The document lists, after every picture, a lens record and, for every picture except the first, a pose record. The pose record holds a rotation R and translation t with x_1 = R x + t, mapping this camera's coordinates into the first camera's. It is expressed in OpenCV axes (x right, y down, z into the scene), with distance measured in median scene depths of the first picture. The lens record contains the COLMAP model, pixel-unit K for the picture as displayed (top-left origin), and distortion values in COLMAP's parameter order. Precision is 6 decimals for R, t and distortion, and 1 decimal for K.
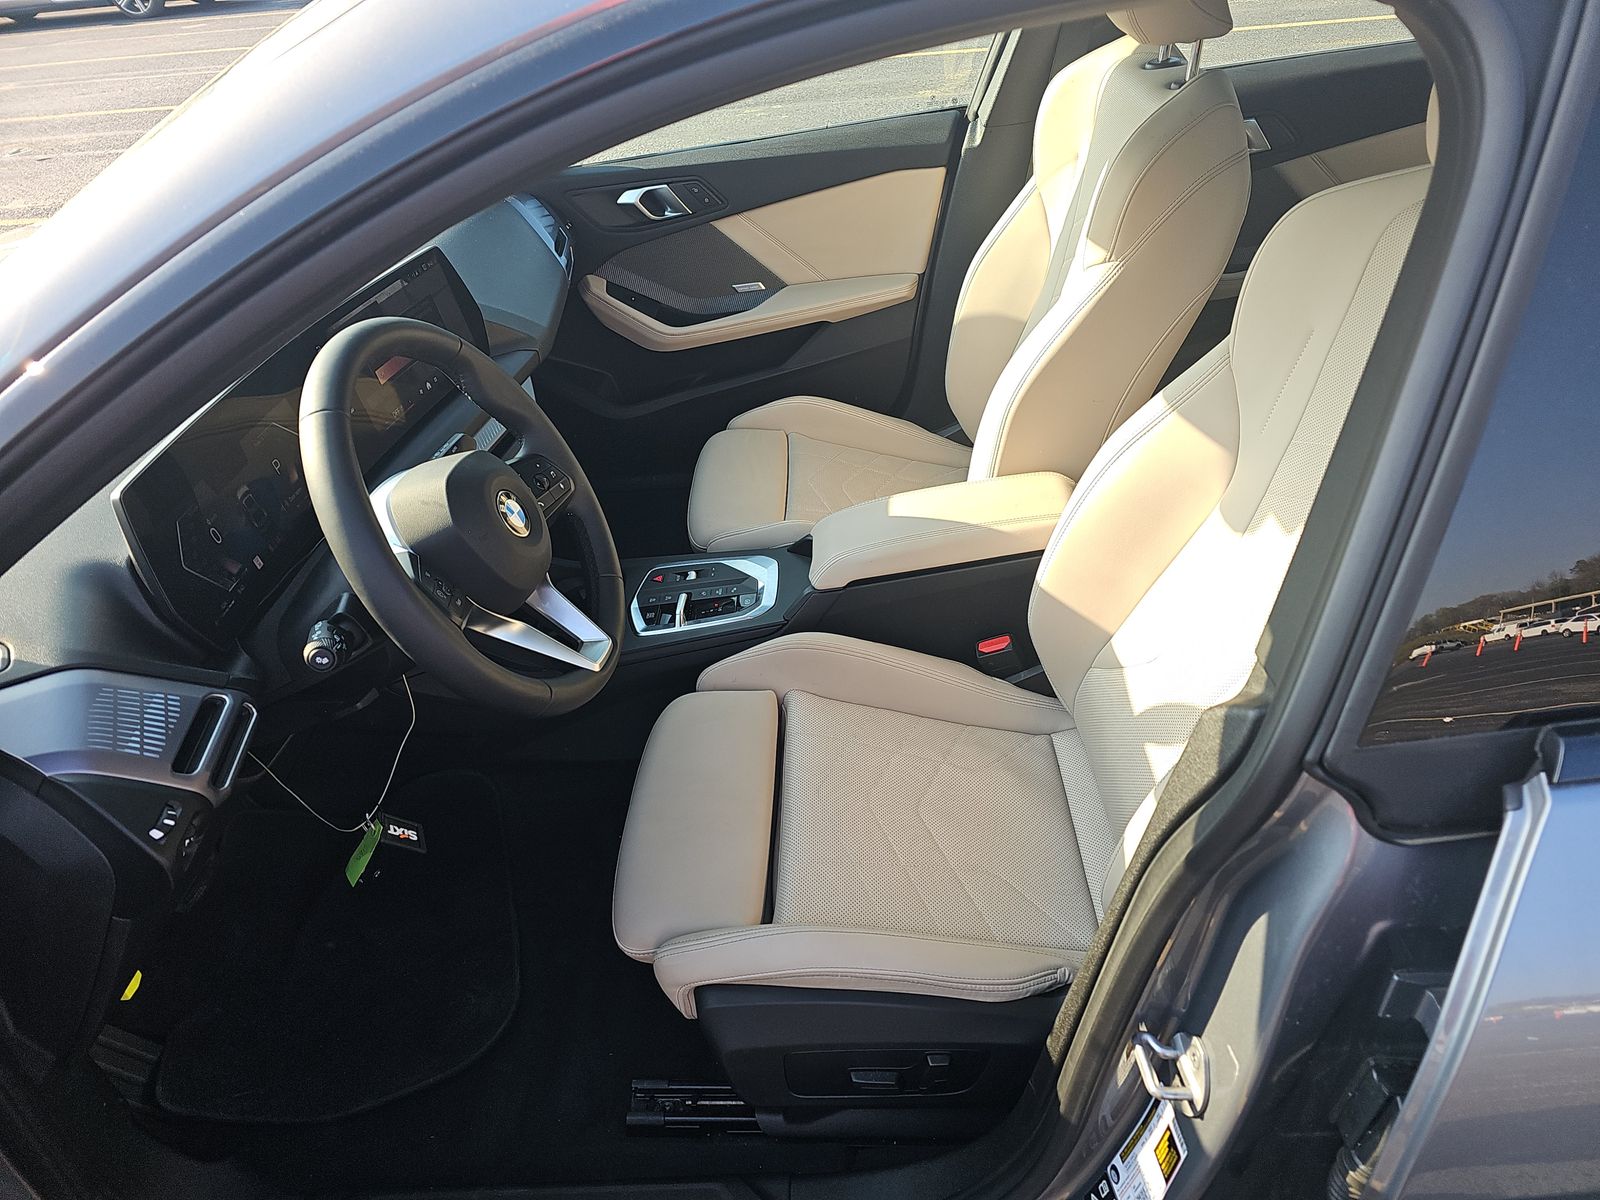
lens RADIAL K [[1105.8, 0, 794.7], [0, 1105.8, 628.2], [0, 0, 1]] dist [0.045842, -0.074284]
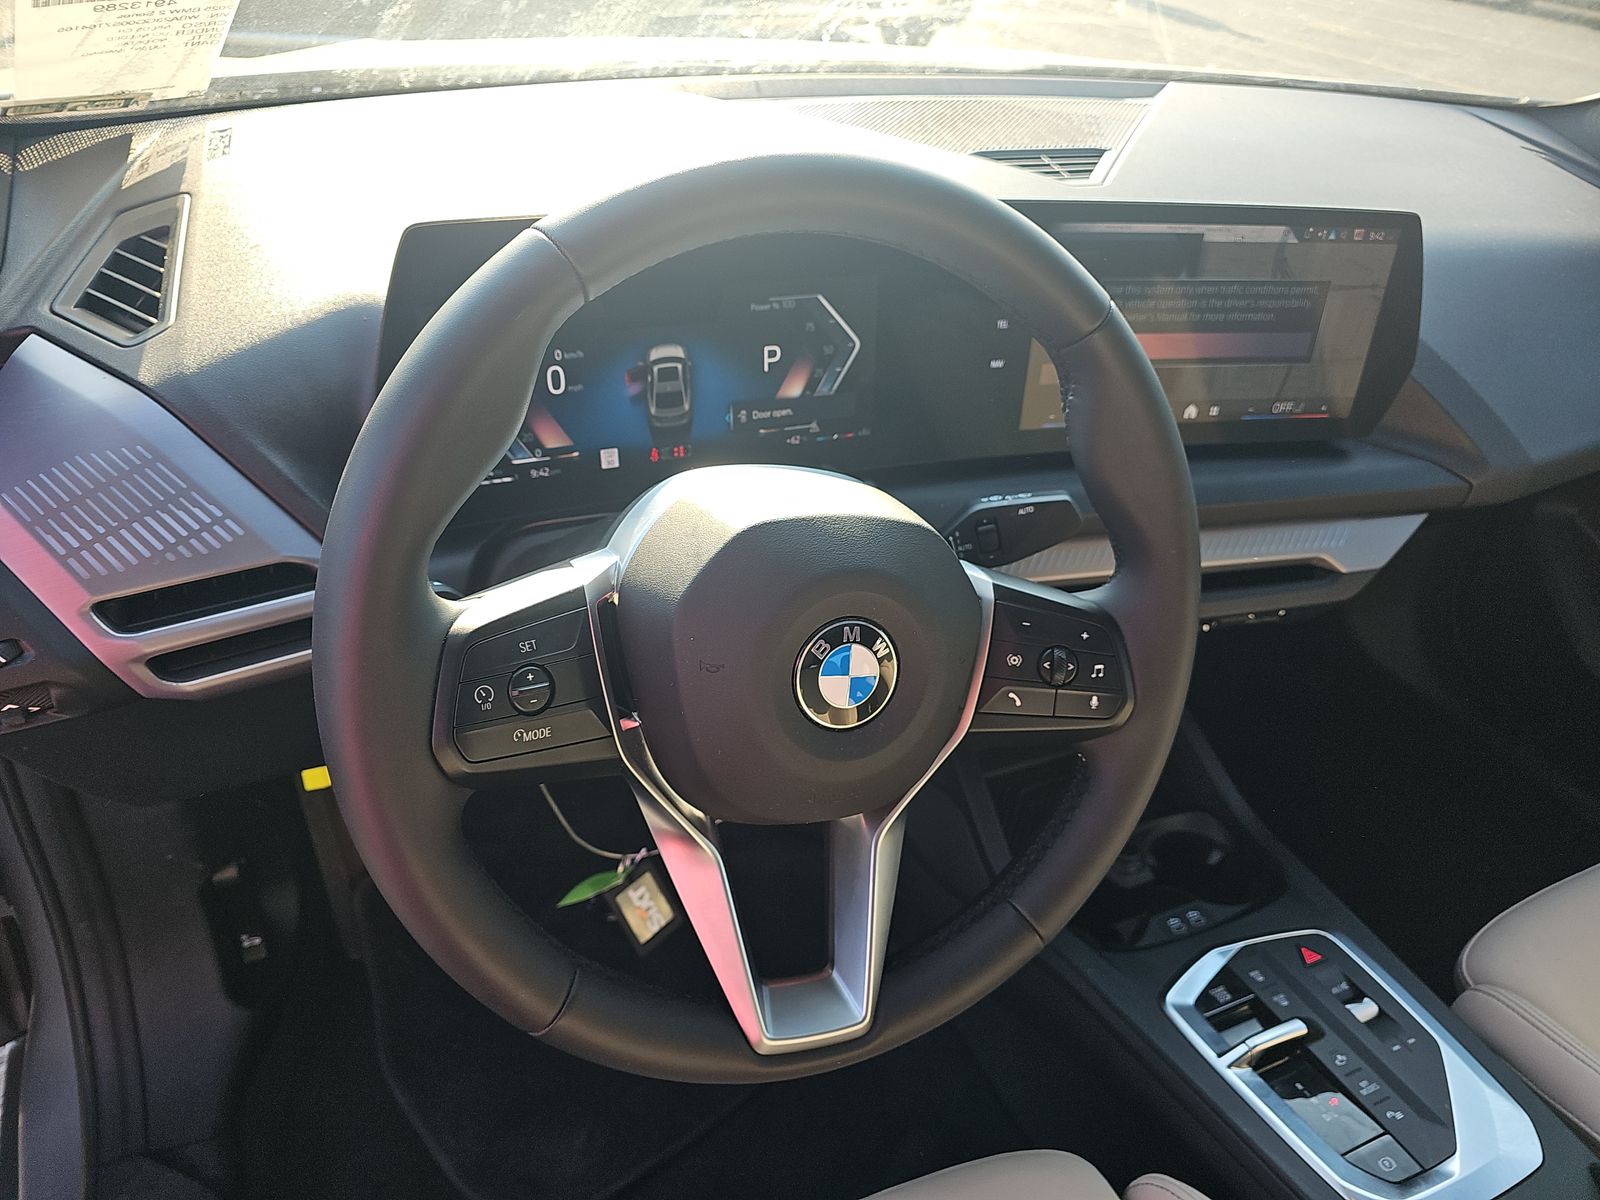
lens RADIAL K [[1105.8, 0, 794.7], [0, 1105.8, 628.2], [0, 0, 1]] dist [0.045842, -0.074284]
pose [[0.431971, 0.628814, -0.646524, 0.009625], [-0.621411, 0.727058, 0.291950, -0.163774], [0.653643, 0.275644, 0.704820, 0.468377]]
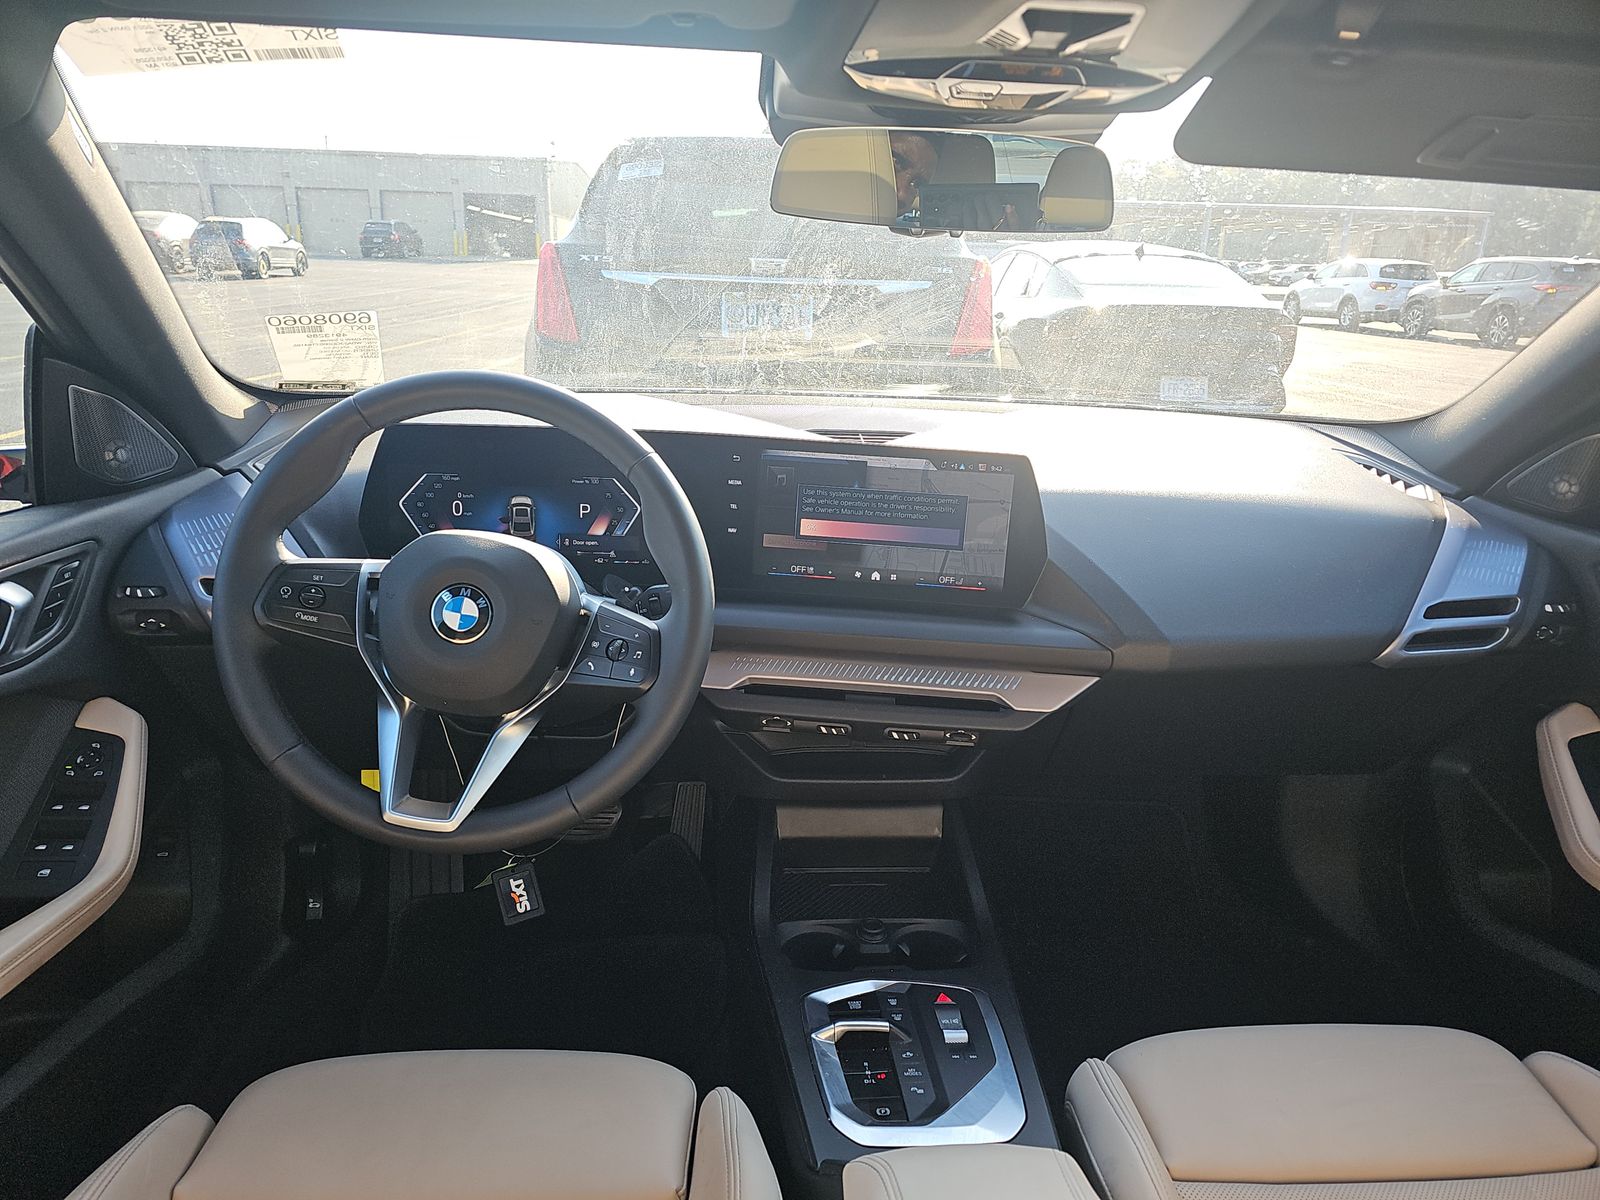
lens RADIAL K [[1080.1, 0, 800.0], [0, 1080.1, 600.0], [0, 0, 1]] dist [0.041819, -0.001755]
pose [[0.103634, 0.388352, -0.915665, 0.383904], [-0.621841, 0.743806, 0.245084, -0.339295], [0.776256, 0.543999, 0.318576, 0.652988]]
